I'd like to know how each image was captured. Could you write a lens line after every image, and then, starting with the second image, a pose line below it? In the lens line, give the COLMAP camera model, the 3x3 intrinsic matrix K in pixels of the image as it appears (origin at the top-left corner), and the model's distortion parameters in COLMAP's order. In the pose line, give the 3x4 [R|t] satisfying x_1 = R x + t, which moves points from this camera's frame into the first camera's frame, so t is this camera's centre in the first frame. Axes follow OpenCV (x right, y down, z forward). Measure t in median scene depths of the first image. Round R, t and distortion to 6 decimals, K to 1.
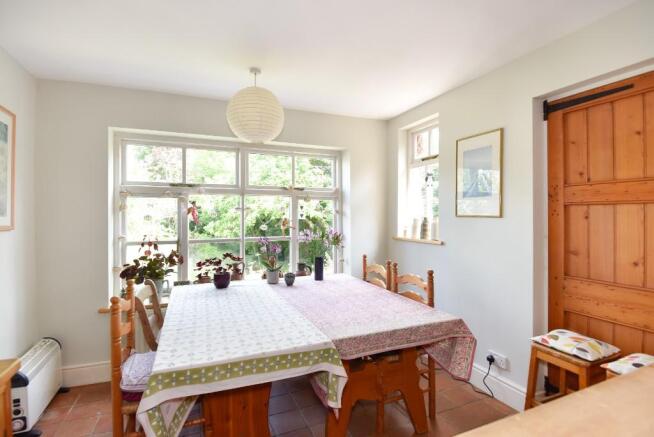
lens RADIAL K [[319.9, 0, 327.9], [0, 319.9, 217.6], [0, 0, 1]] dist [-0.000750, -0.000878]
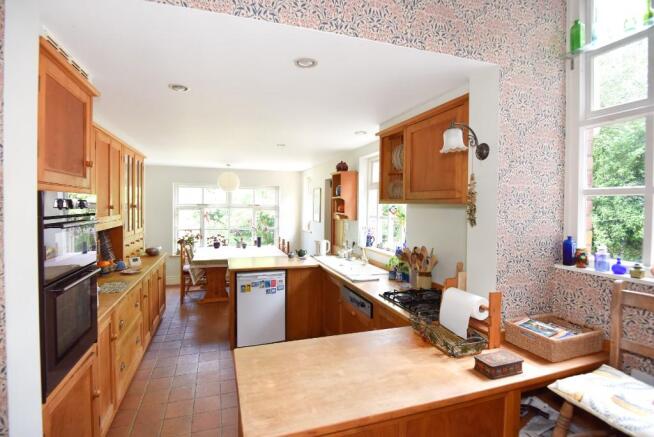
lens RADIAL K [[319.9, 0, 325.0], [0, 319.9, 214.9], [0, 0, 1]] dist [-0.000750, -0.000878]
pose [[0.996508, 0.014898, -0.082155, 0.656224], [-0.012618, 0.999523, 0.028204, -0.113614], [0.082536, -0.027069, 0.996220, -1.301226]]
